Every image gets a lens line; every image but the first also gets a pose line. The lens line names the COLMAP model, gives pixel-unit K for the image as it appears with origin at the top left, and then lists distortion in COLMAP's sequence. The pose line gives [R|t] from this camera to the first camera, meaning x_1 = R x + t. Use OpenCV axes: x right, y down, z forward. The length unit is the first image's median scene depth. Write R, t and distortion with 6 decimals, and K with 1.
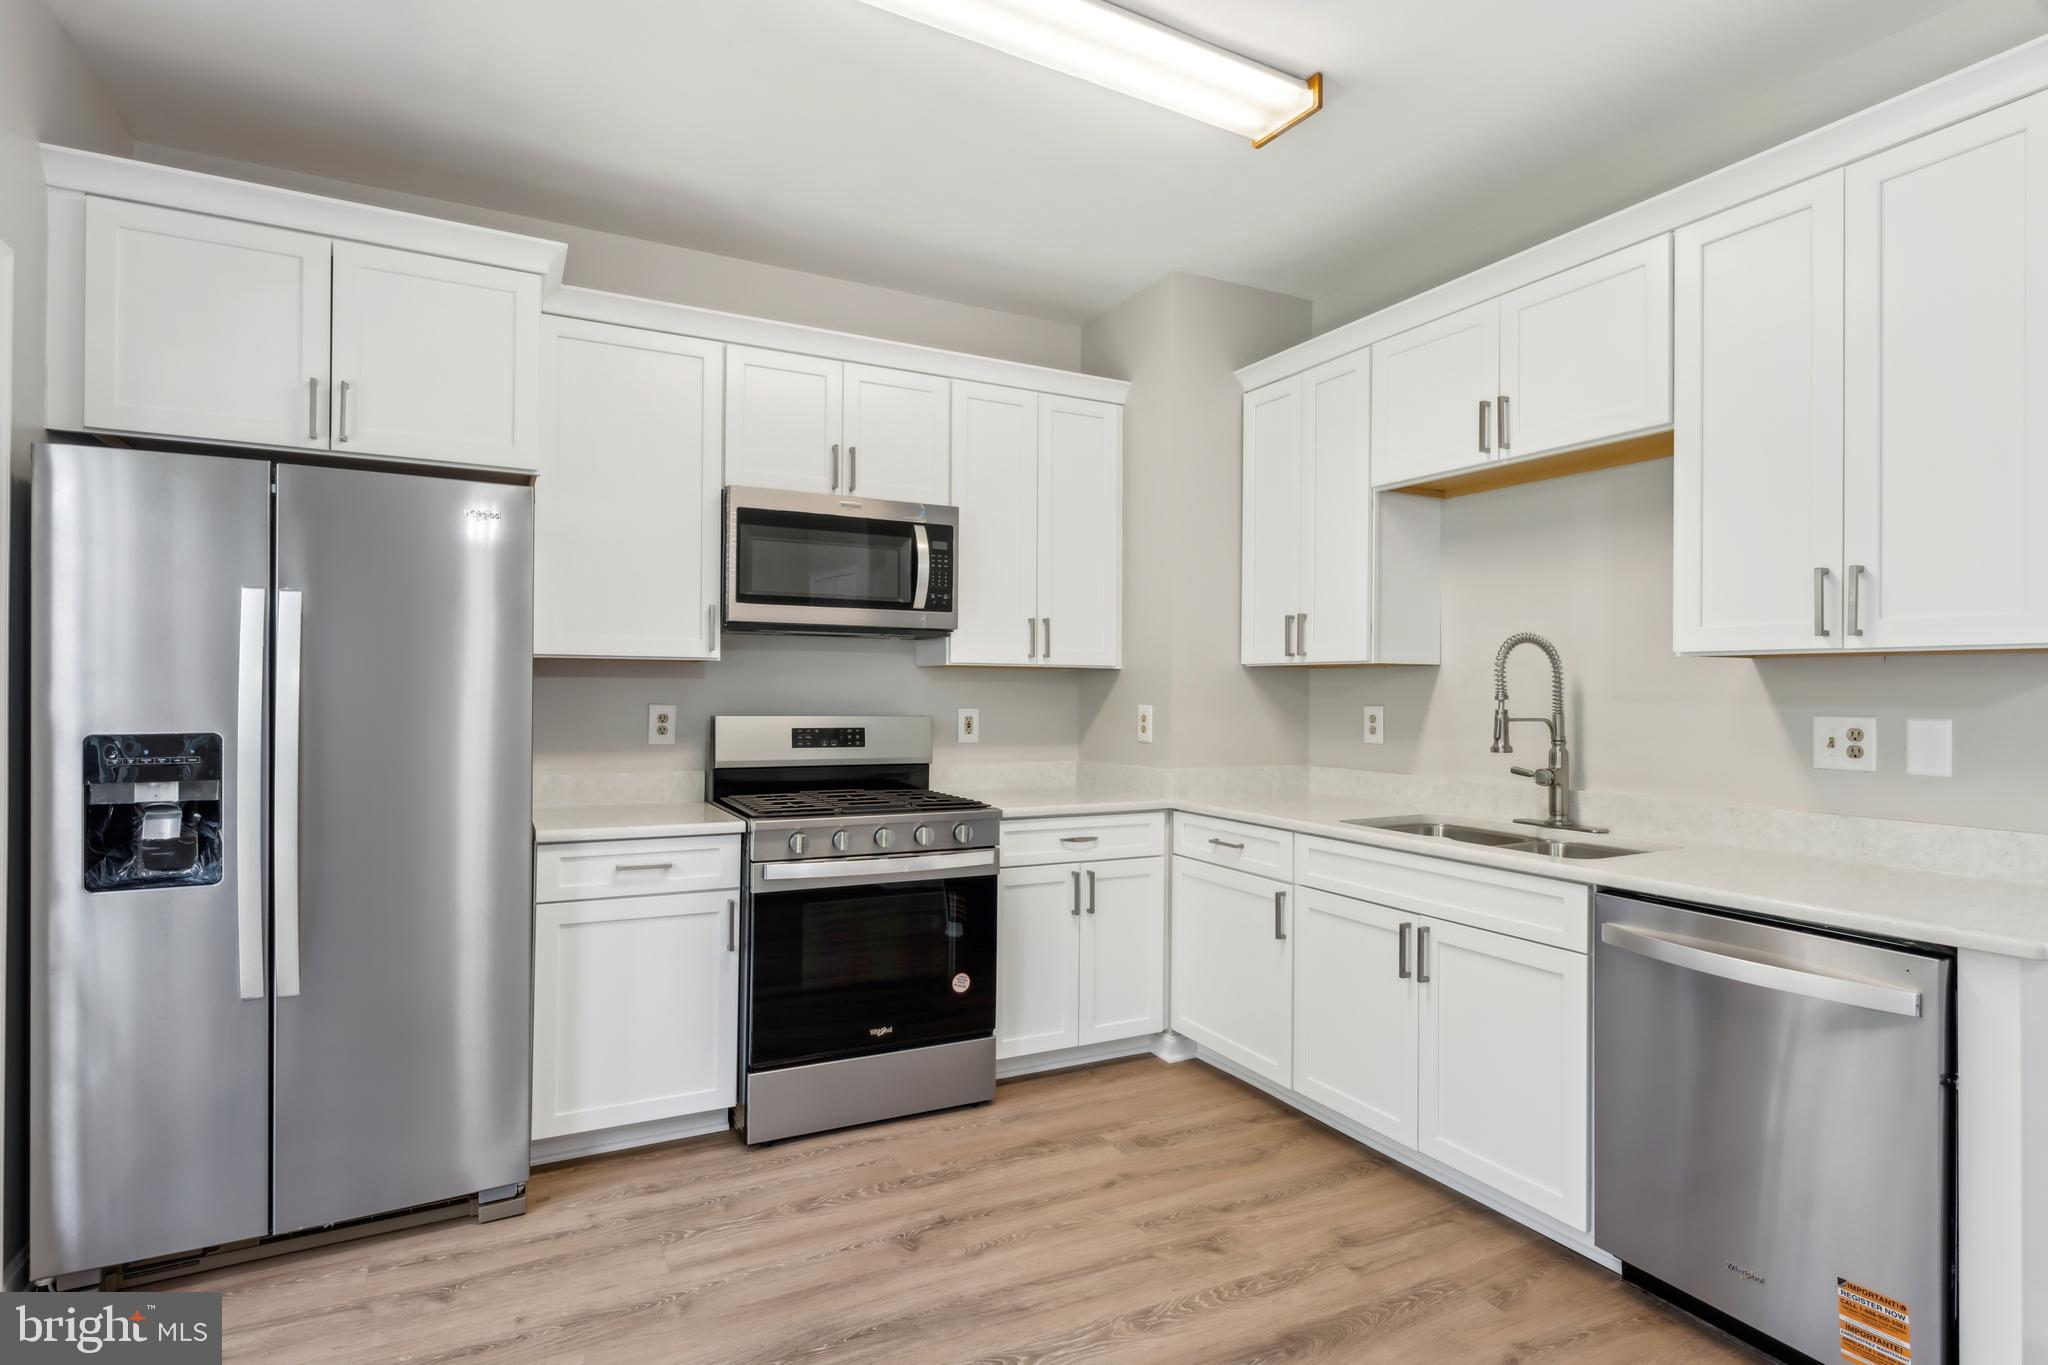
lens RADIAL K [[1032.6, 0, 1021.6], [0, 1032.6, 687.0], [0, 0, 1]] dist [0.000550, -0.000525]
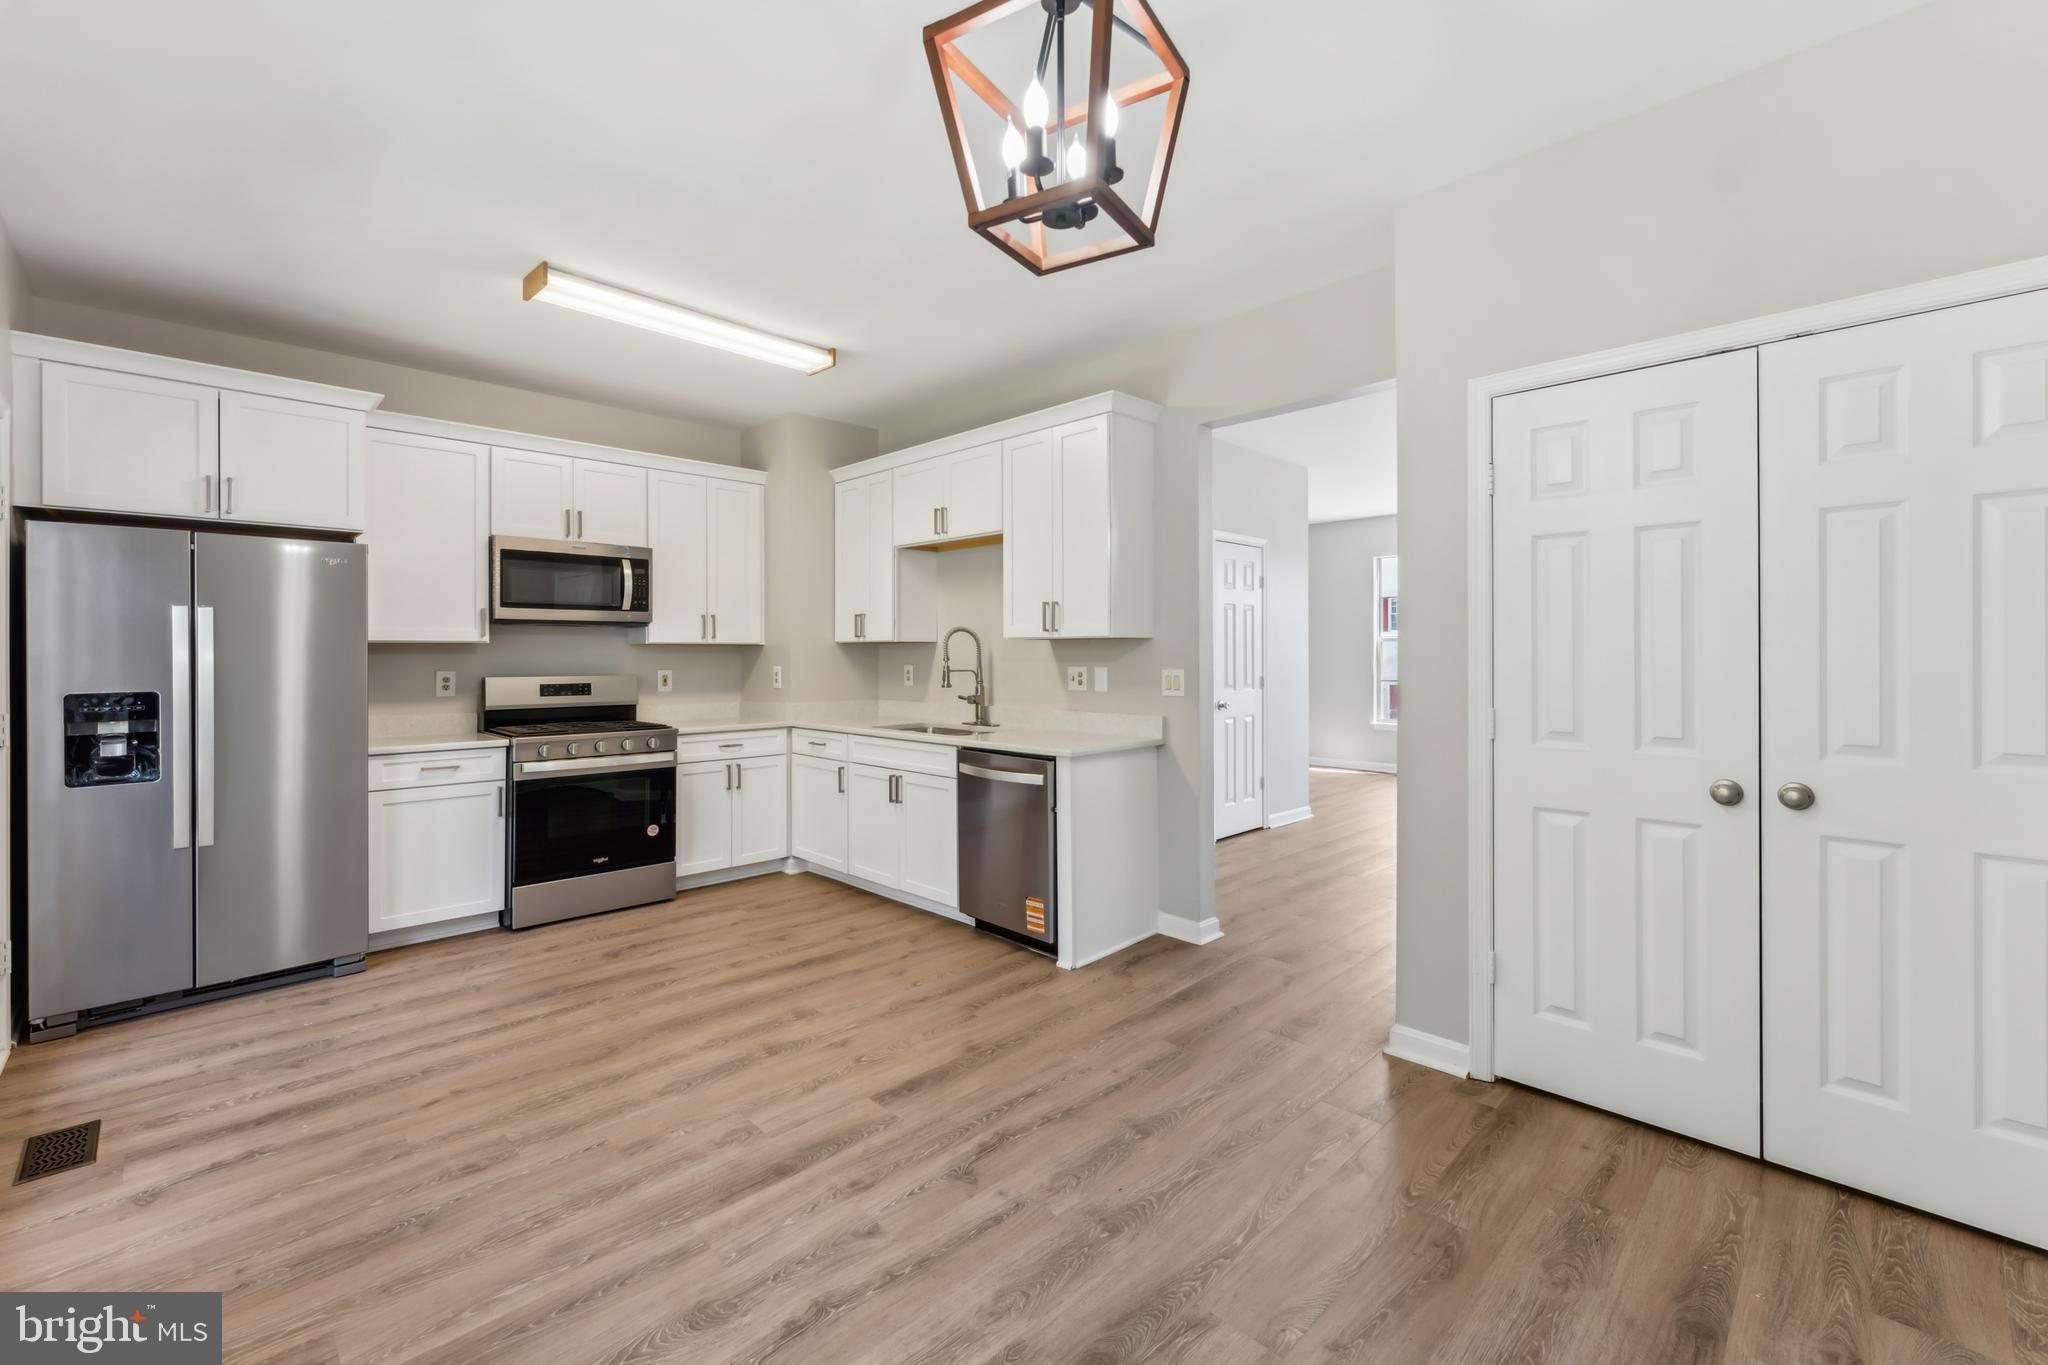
lens RADIAL K [[844.8, 0, 1030.8], [0, 844.8, 651.0], [0, 0, 1]] dist [0.000106, 0.000182]
pose [[0.953487, -0.010150, 0.301265, 0.127347], [0.010045, 0.999948, 0.001896, -0.007454], [-0.301268, 0.001218, 0.953539, -0.557188]]
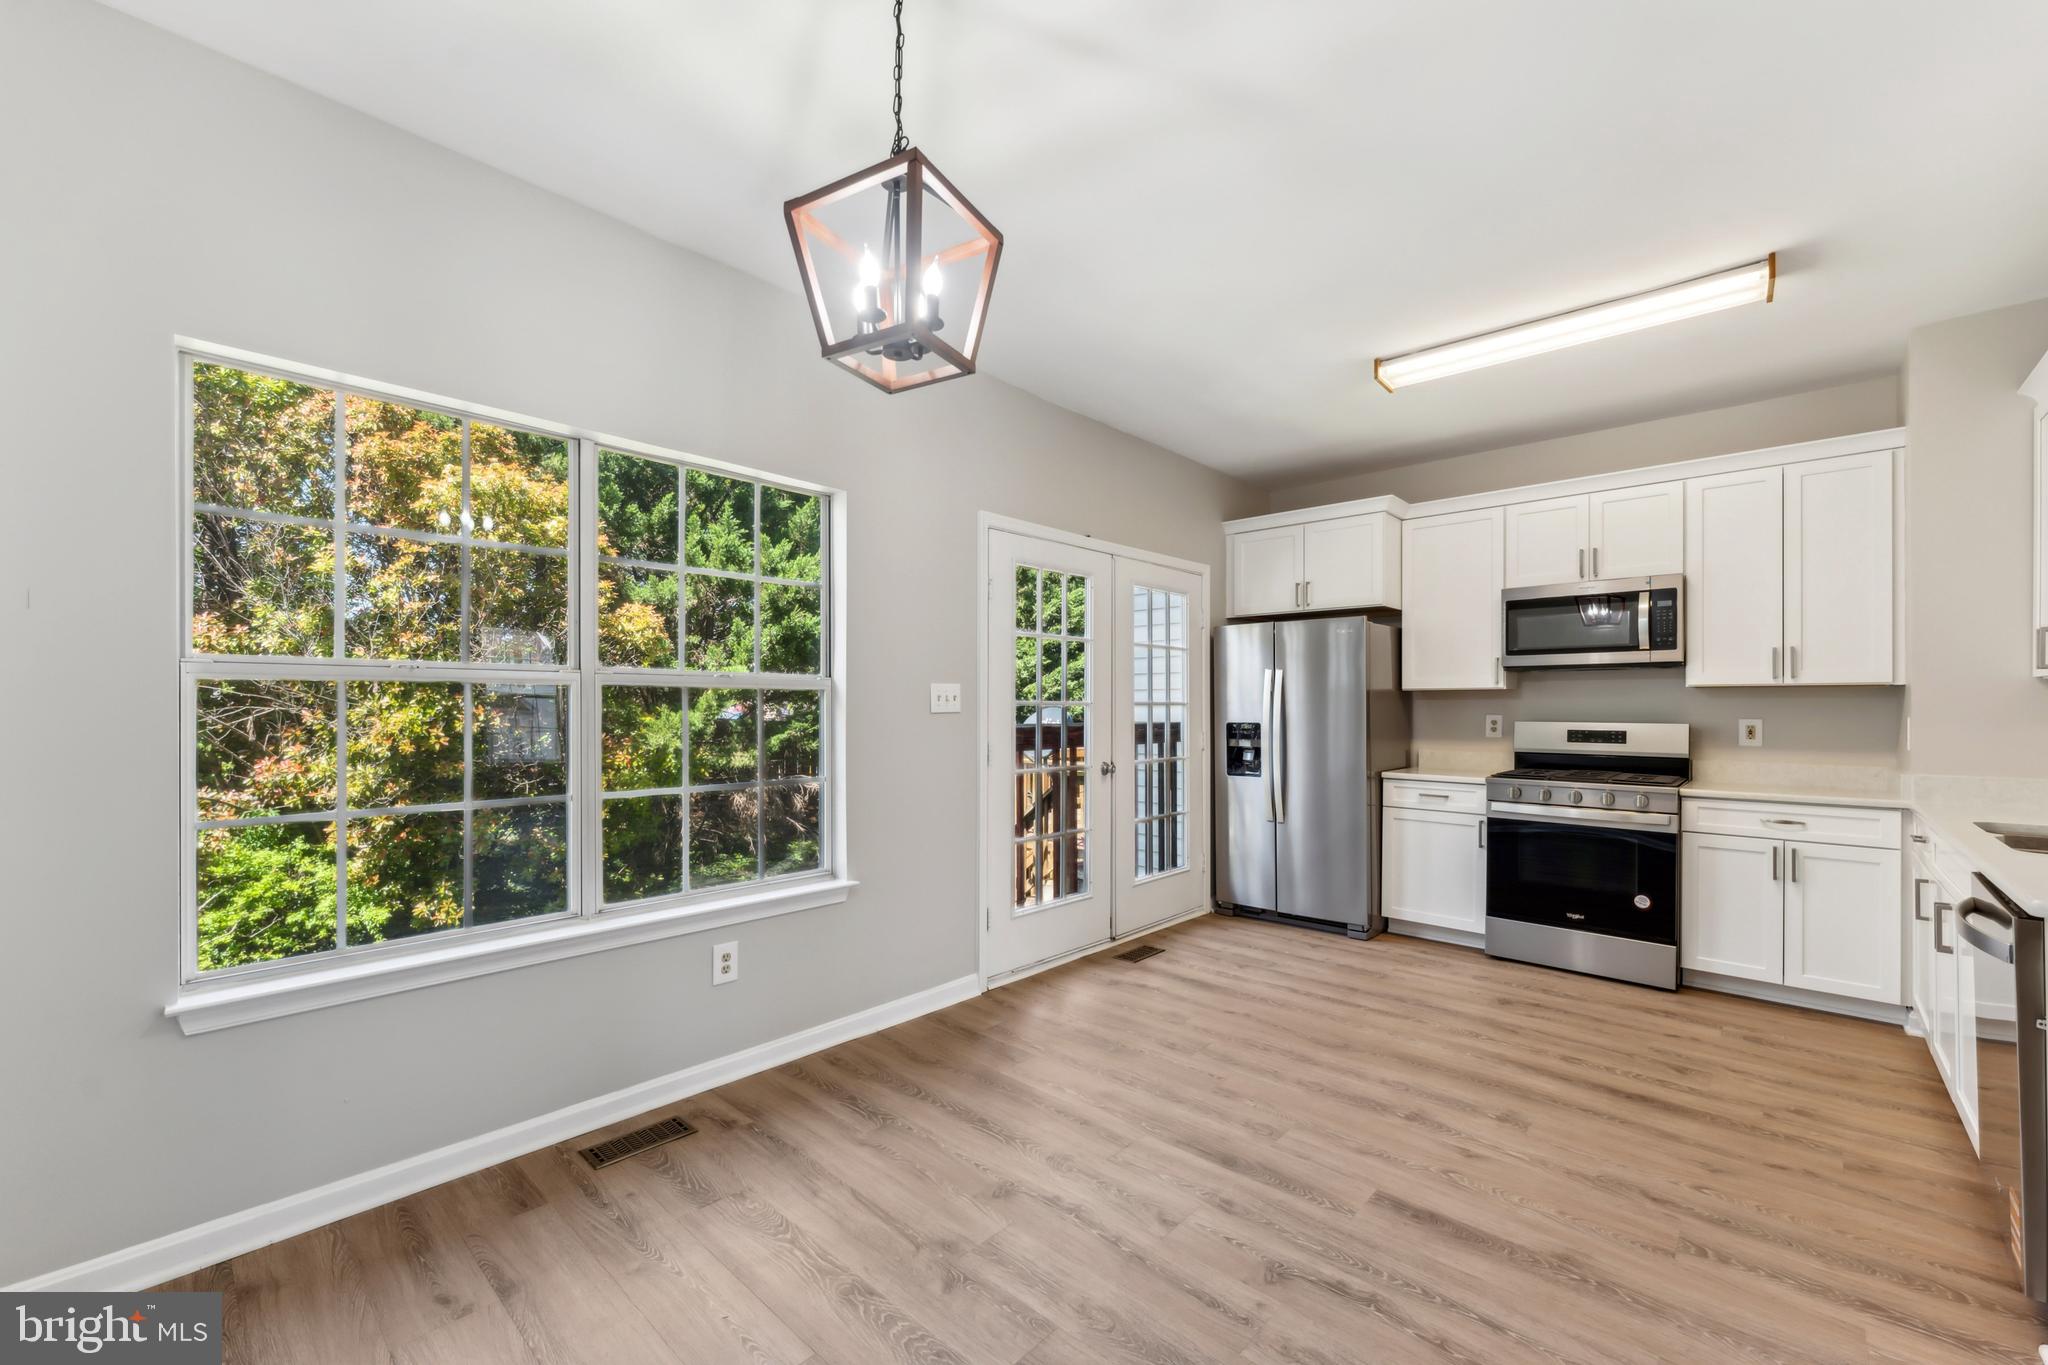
lens RADIAL K [[829.7, 0, 1028.5], [0, 829.7, 704.4], [0, 0, 1]] dist [0.000306, 0.000111]
pose [[0.345039, -0.008727, -0.938548, 0.808623], [0.006477, 0.999955, -0.006917, 0.005082], [0.938566, -0.003692, 0.345080, -0.257590]]
